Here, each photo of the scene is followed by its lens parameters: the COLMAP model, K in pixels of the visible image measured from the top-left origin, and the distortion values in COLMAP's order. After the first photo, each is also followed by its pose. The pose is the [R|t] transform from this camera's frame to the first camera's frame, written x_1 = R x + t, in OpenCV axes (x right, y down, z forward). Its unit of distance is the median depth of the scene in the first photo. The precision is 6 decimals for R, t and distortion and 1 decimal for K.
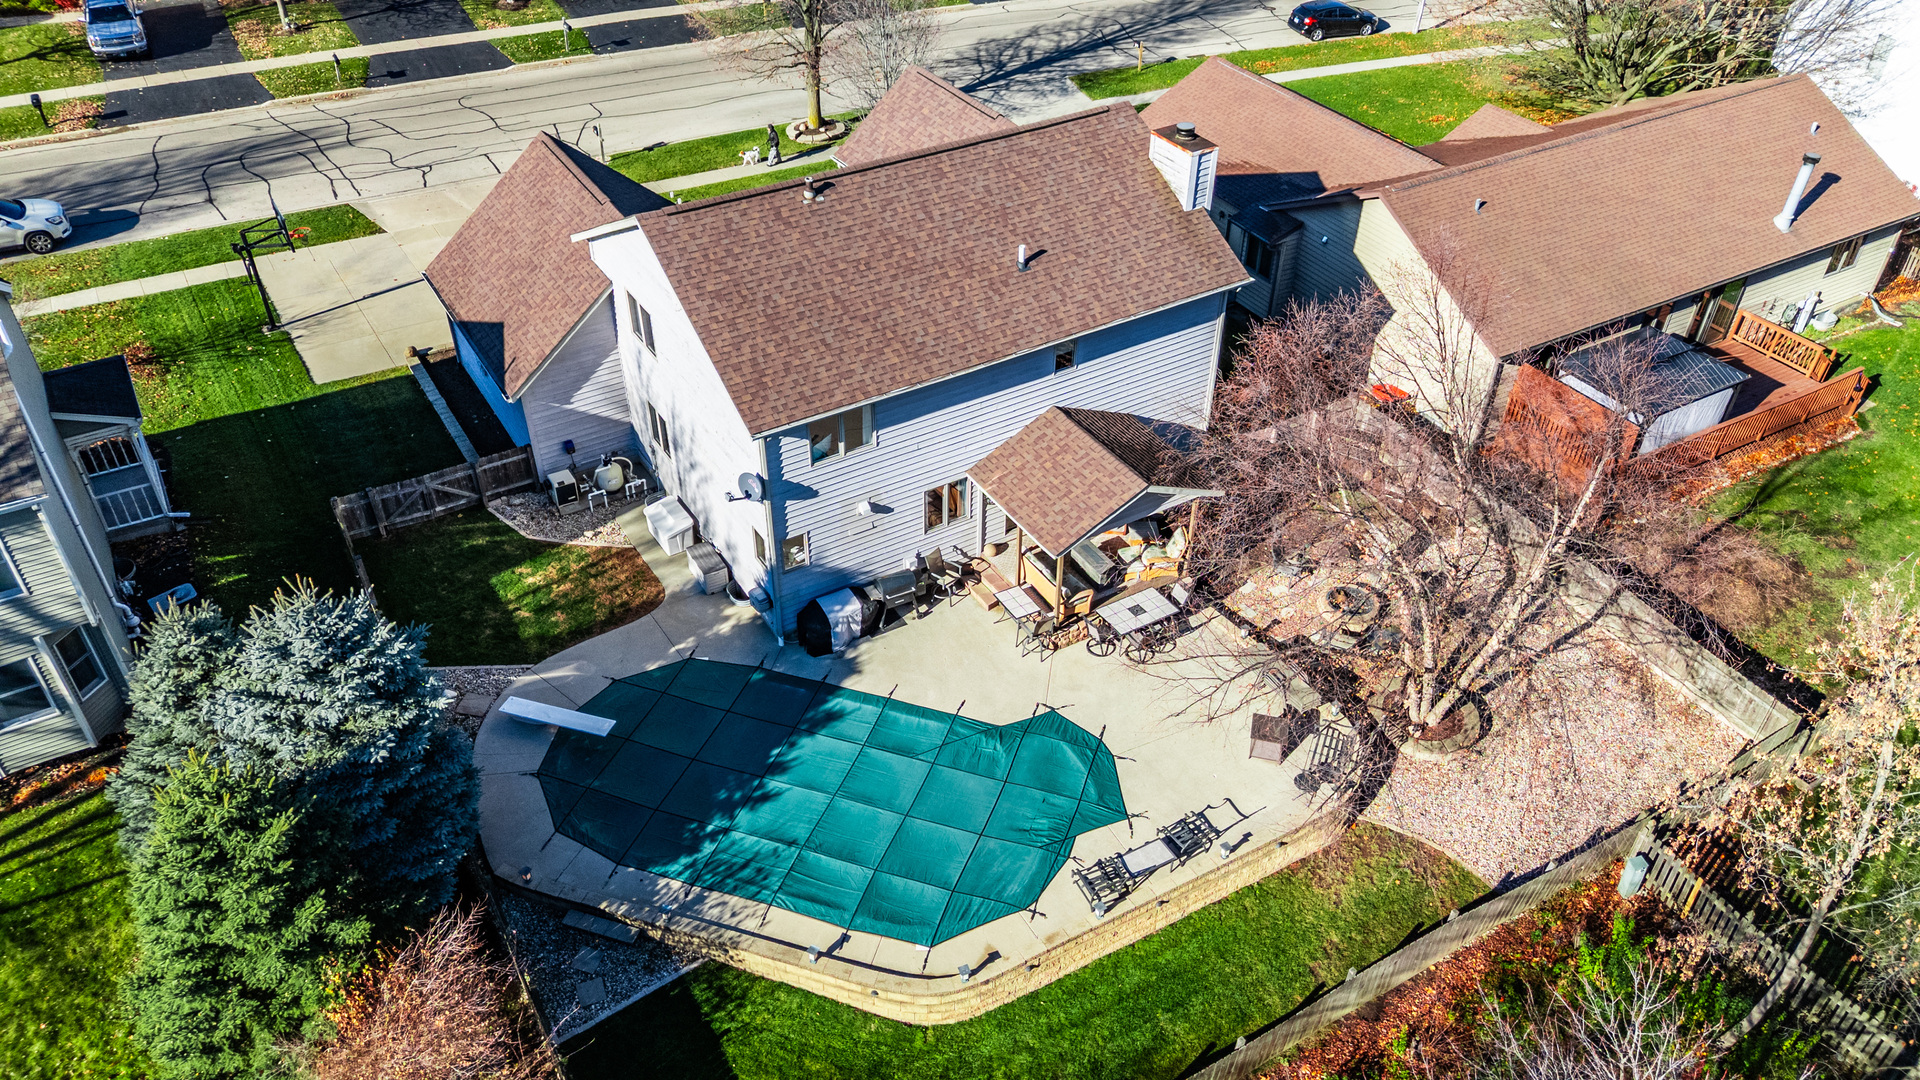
lens RADIAL K [[1349.1, 0, 960.0], [0, 1349.1, 540.0], [0, 0, 1]] dist [0.027372, -0.000766]
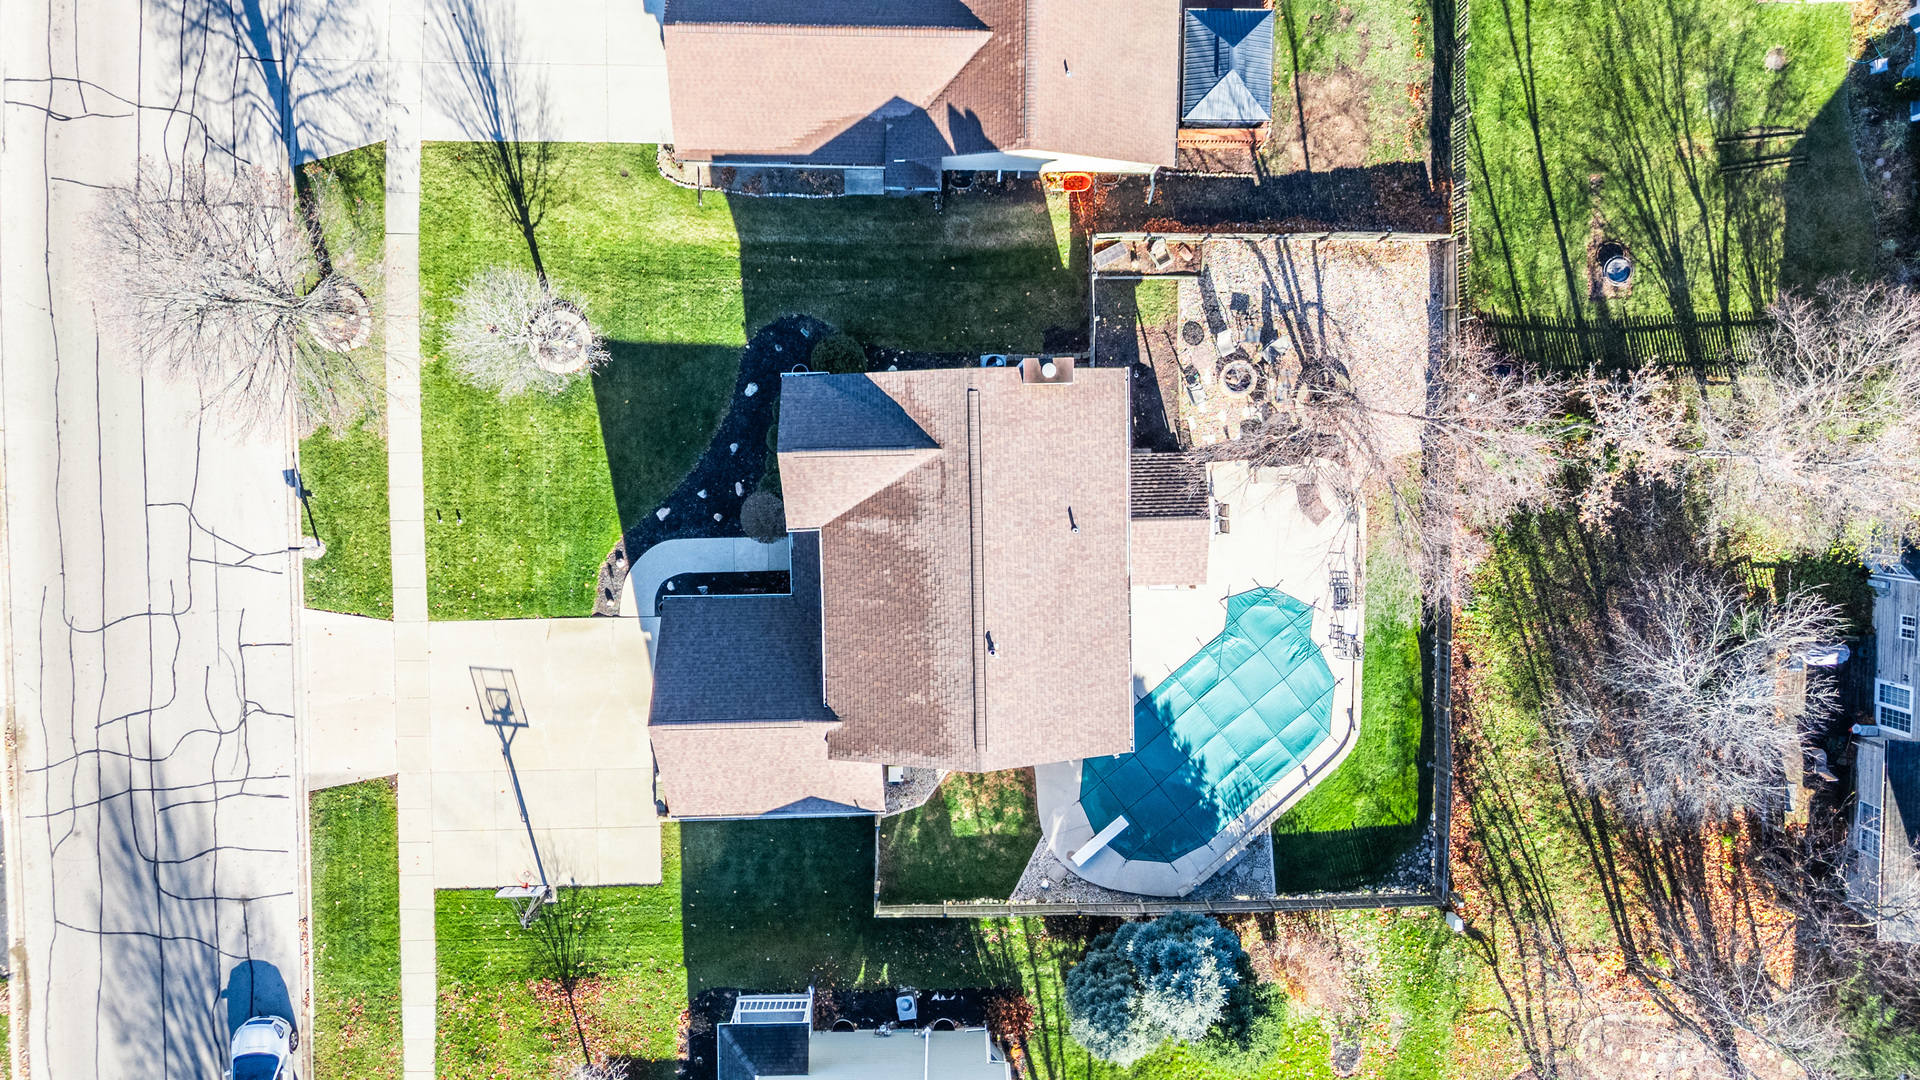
lens RADIAL K [[1349.1, 0, 960.0], [0, 1349.1, 540.0], [0, 0, 1]] dist [0.027372, -0.000766]
pose [[0.505595, -0.860365, -0.064389, 0.073127], [0.555245, 0.267351, 0.787545, -1.523152], [-0.660361, -0.433930, 0.612884, 0.187546]]
